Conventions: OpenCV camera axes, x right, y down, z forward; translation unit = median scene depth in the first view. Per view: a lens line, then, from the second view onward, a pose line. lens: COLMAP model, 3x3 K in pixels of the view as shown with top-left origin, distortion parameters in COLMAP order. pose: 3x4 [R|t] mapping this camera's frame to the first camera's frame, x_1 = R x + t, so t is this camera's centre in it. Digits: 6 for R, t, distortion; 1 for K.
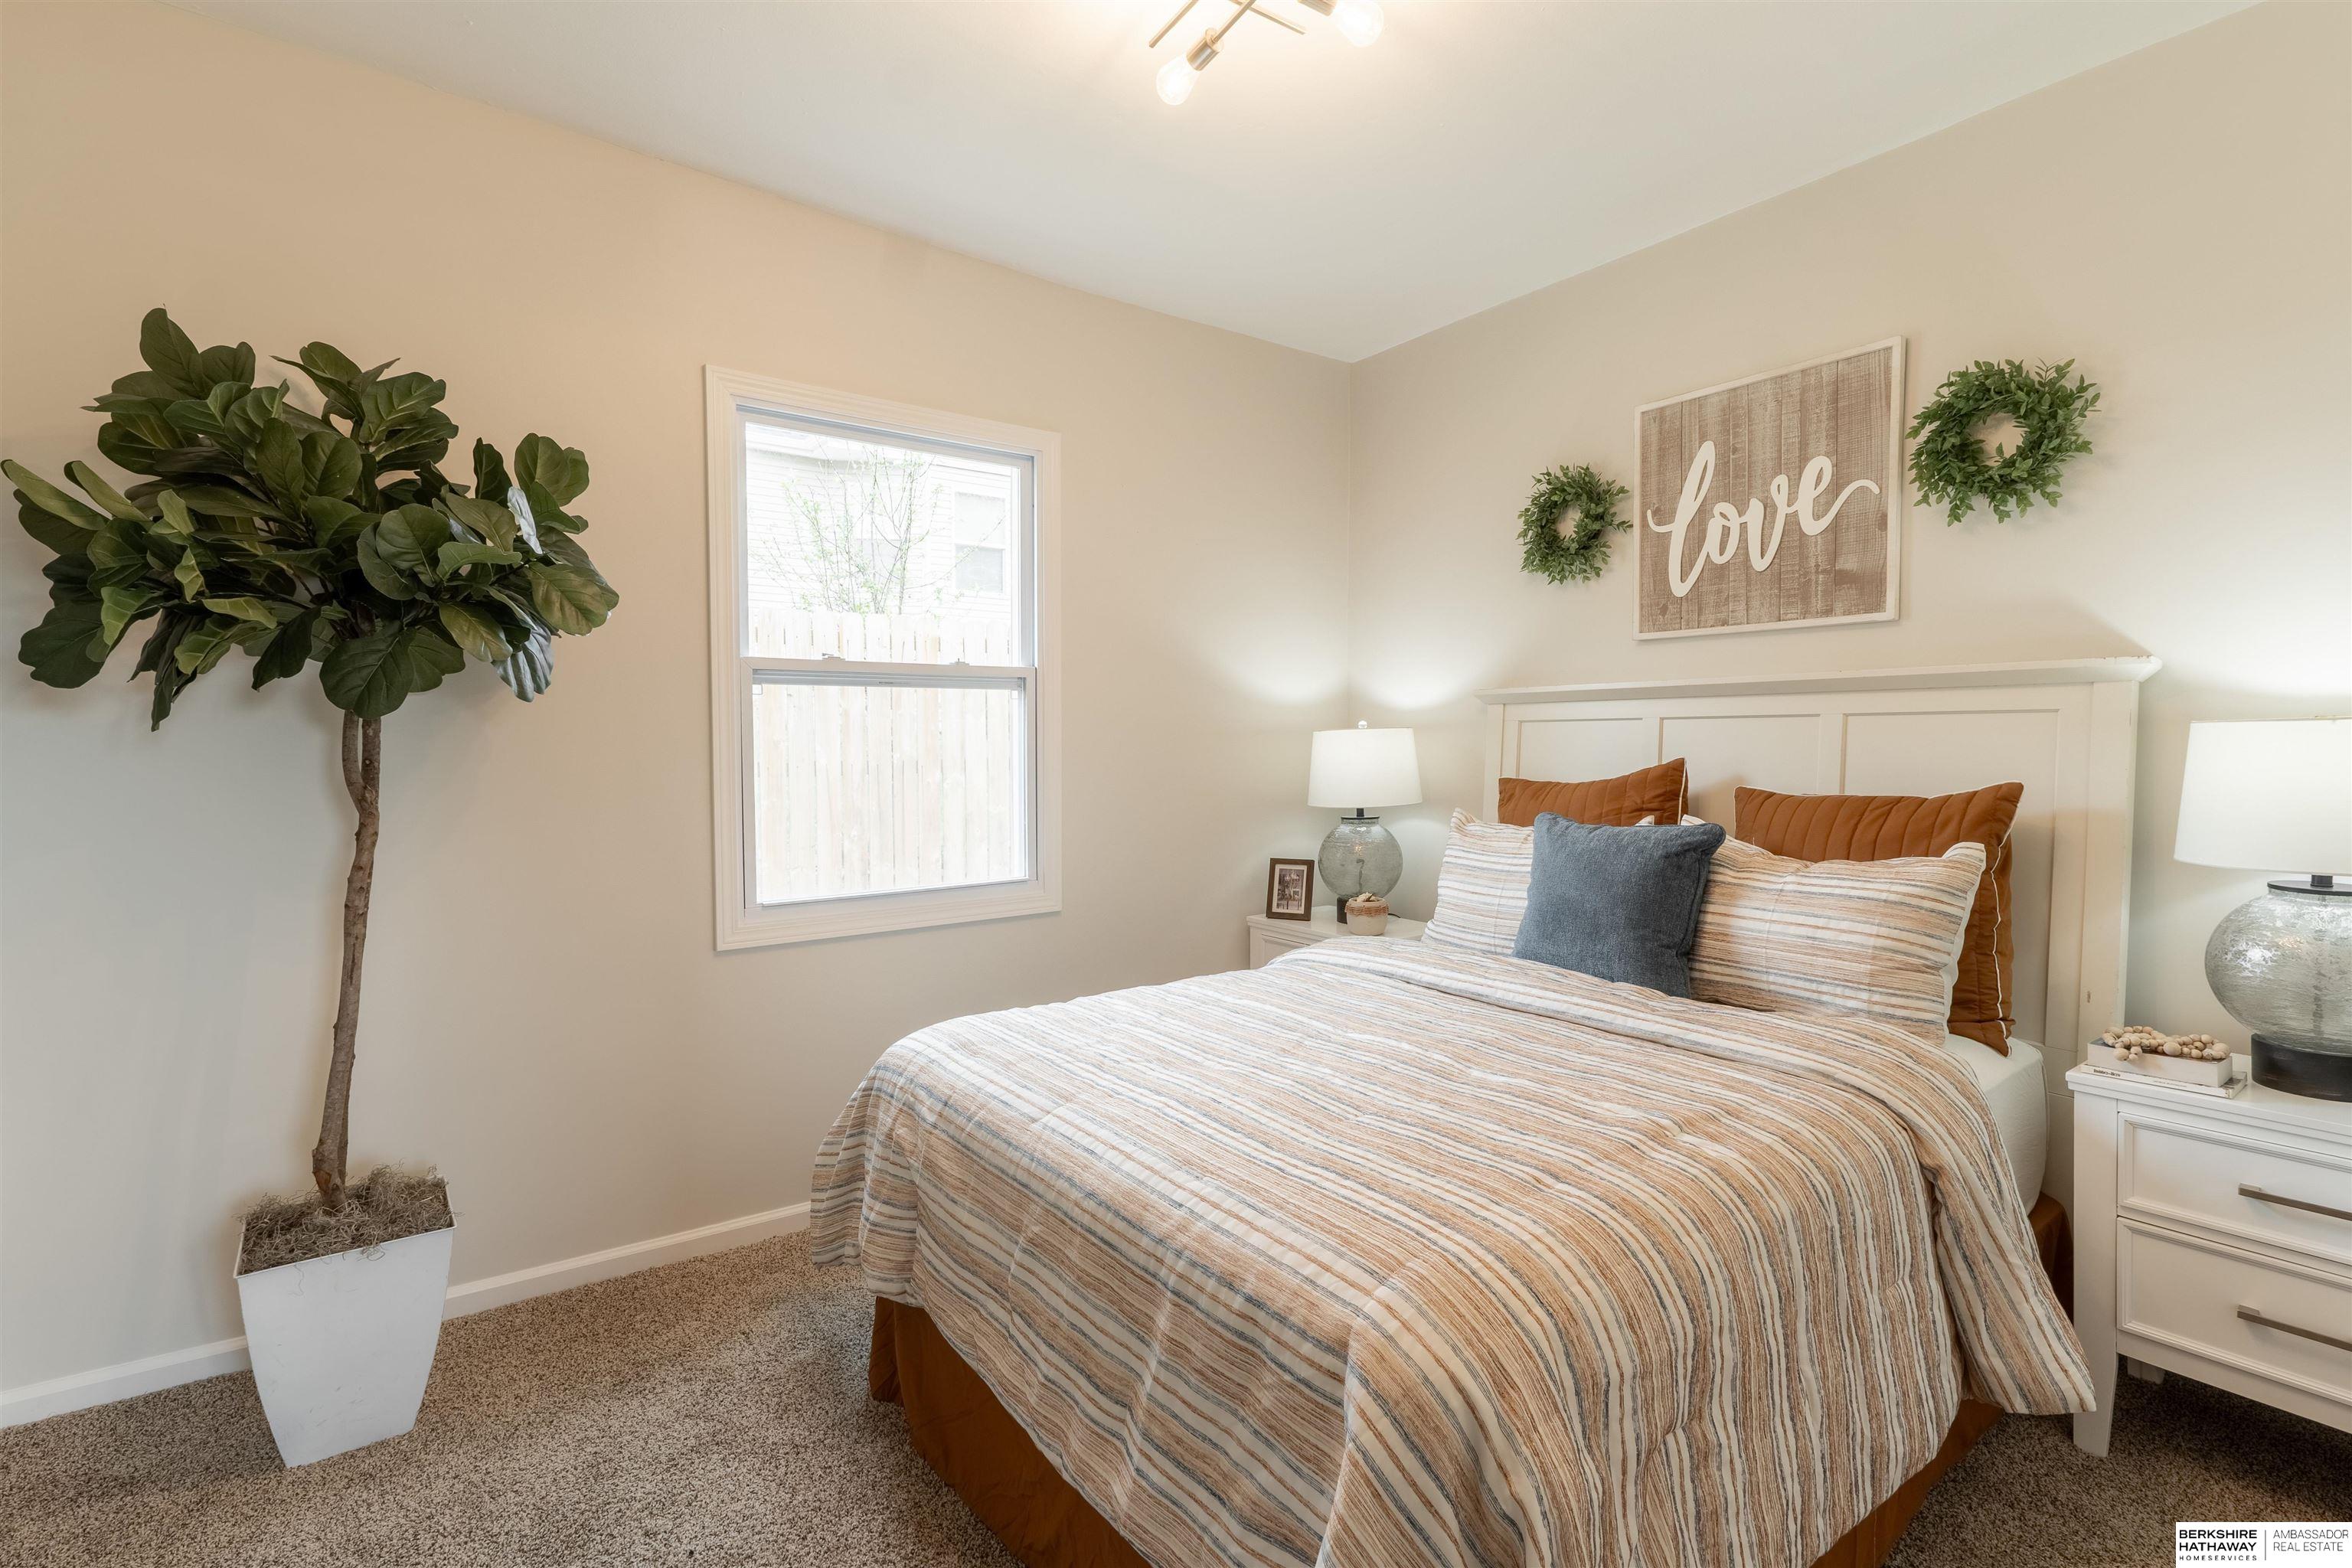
lens RADIAL K [[1058.5, 0, 1176.0], [0, 1058.5, 784.0], [0, 0, 1]] dist [0.012340, 0.000070]
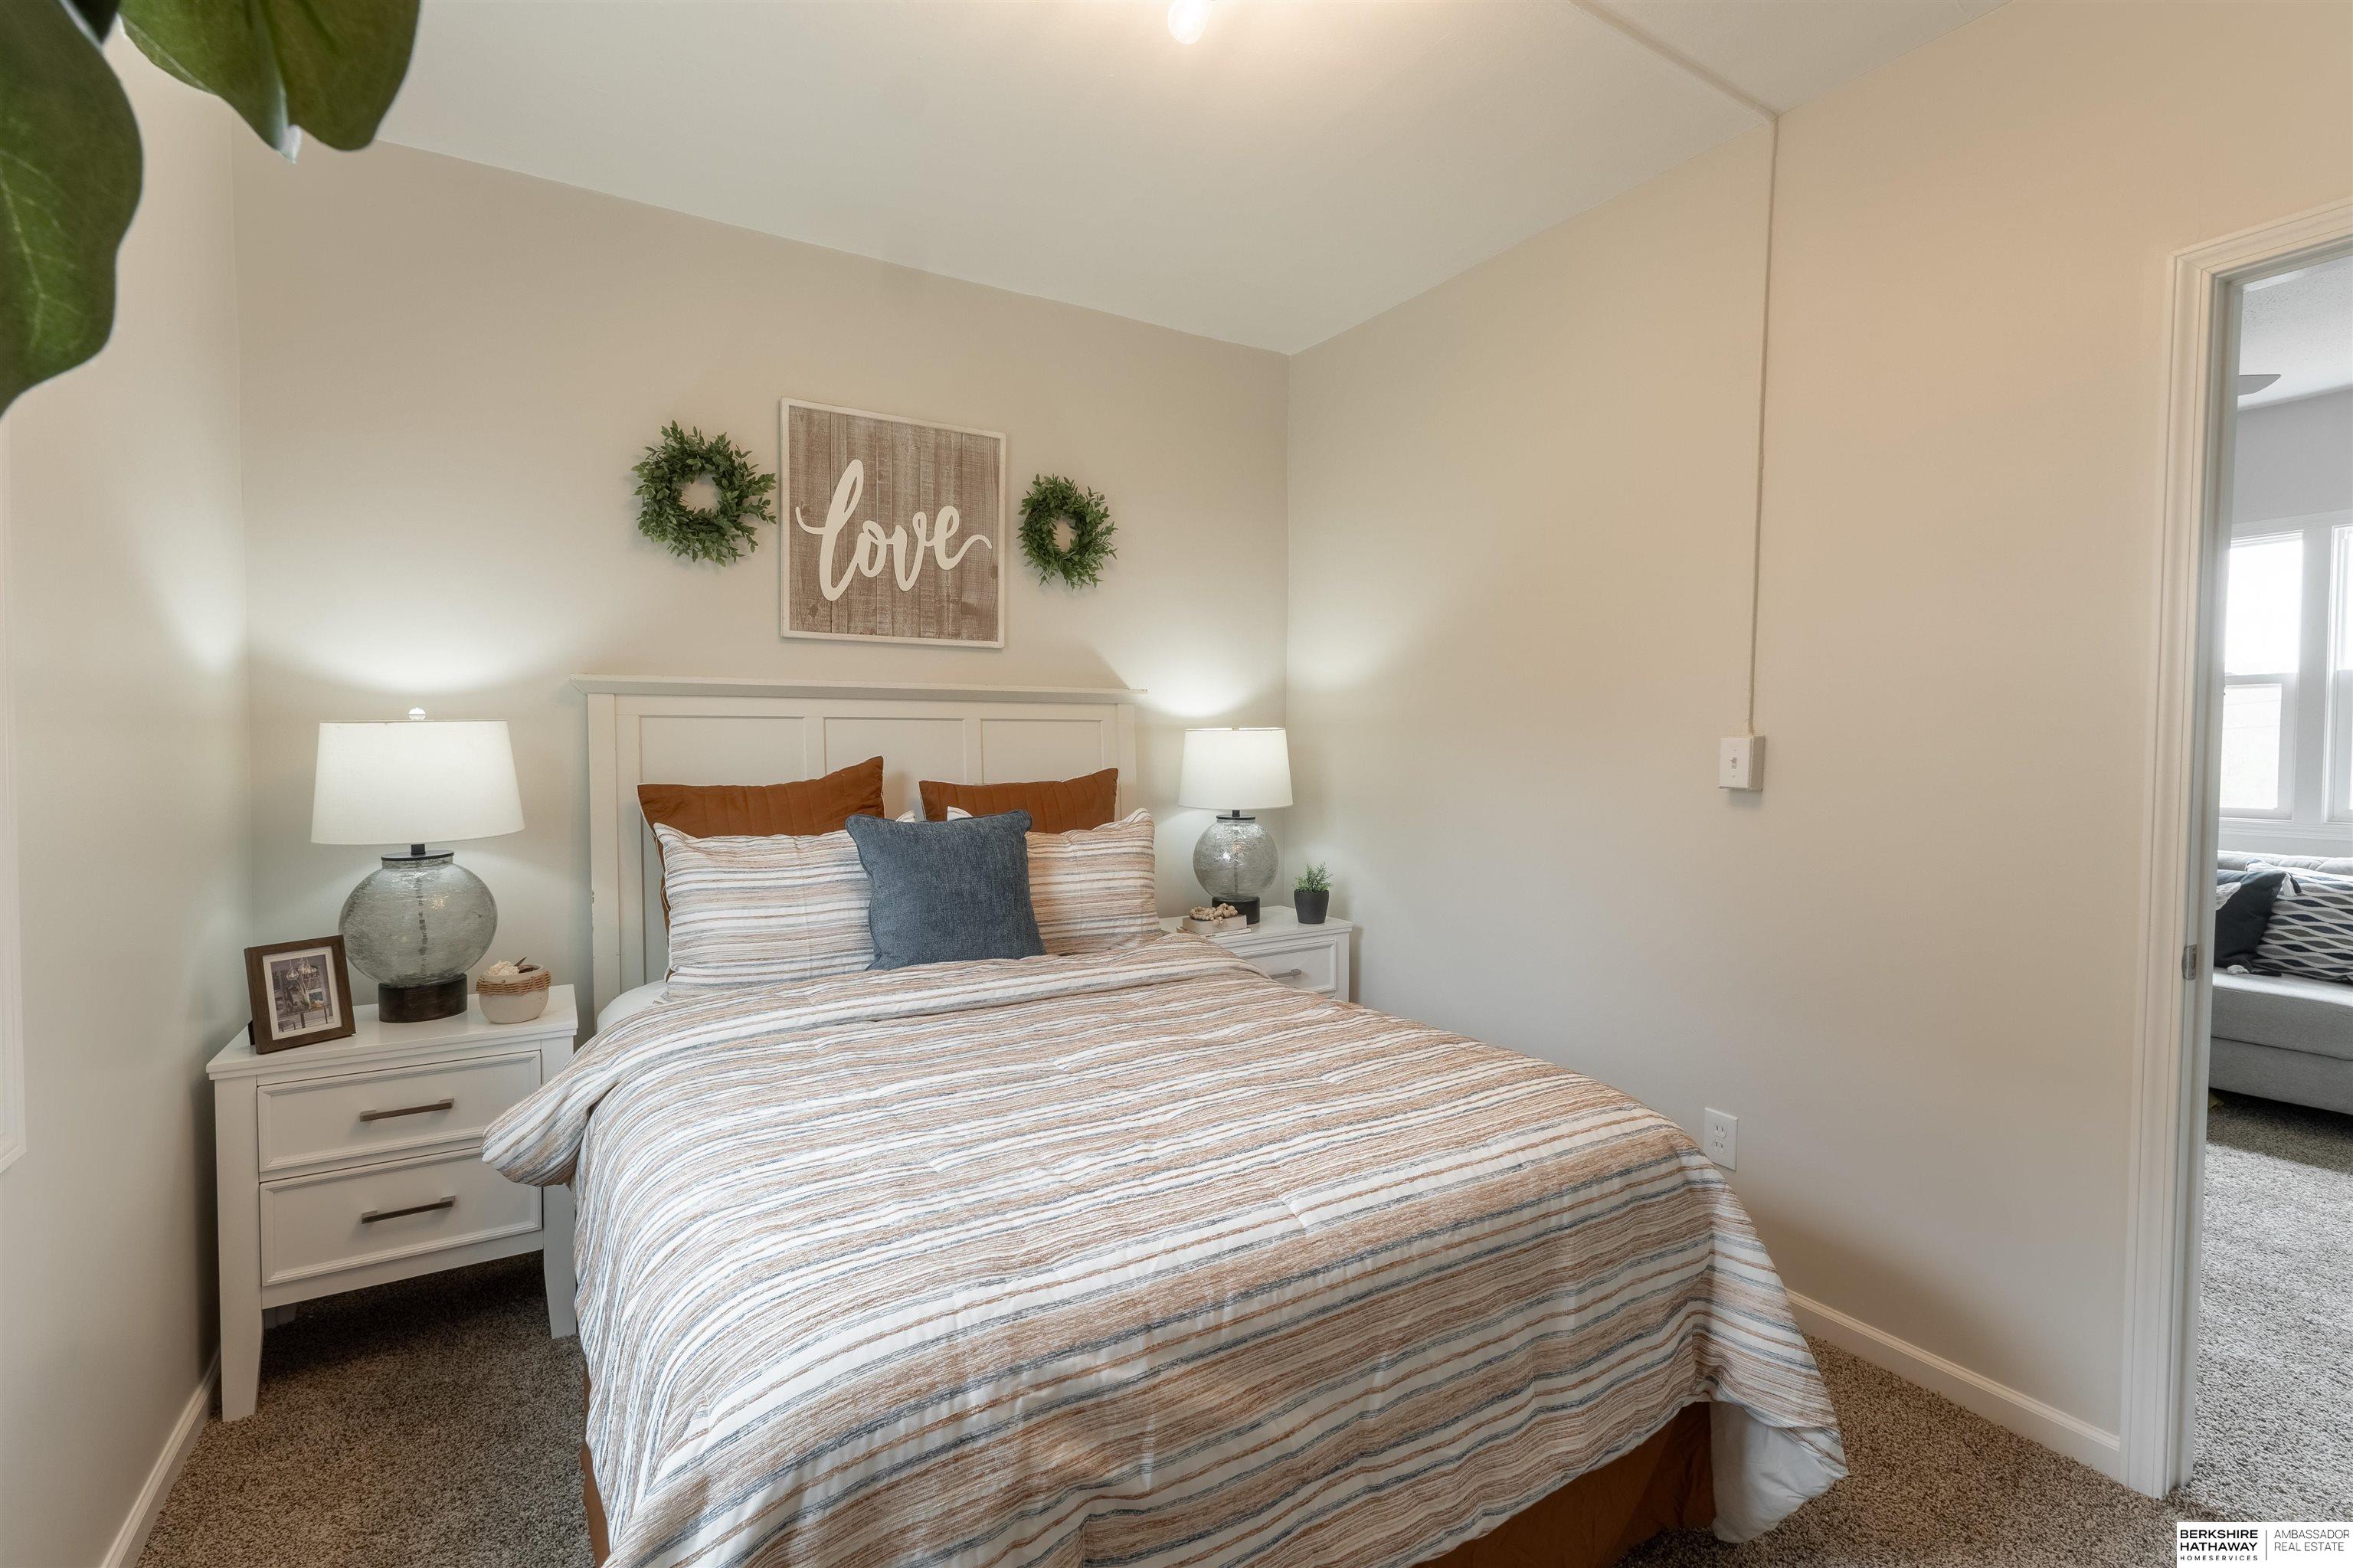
lens RADIAL K [[1031.3, 0, 1176.5], [0, 1031.3, 784.0], [0, 0, 1]] dist [0.000383, 0.000034]
pose [[0.110159, -0.038170, 0.993181, -0.568324], [0.040017, 0.998622, 0.033941, -0.021908], [-0.993108, 0.036005, 0.111535, 0.649572]]
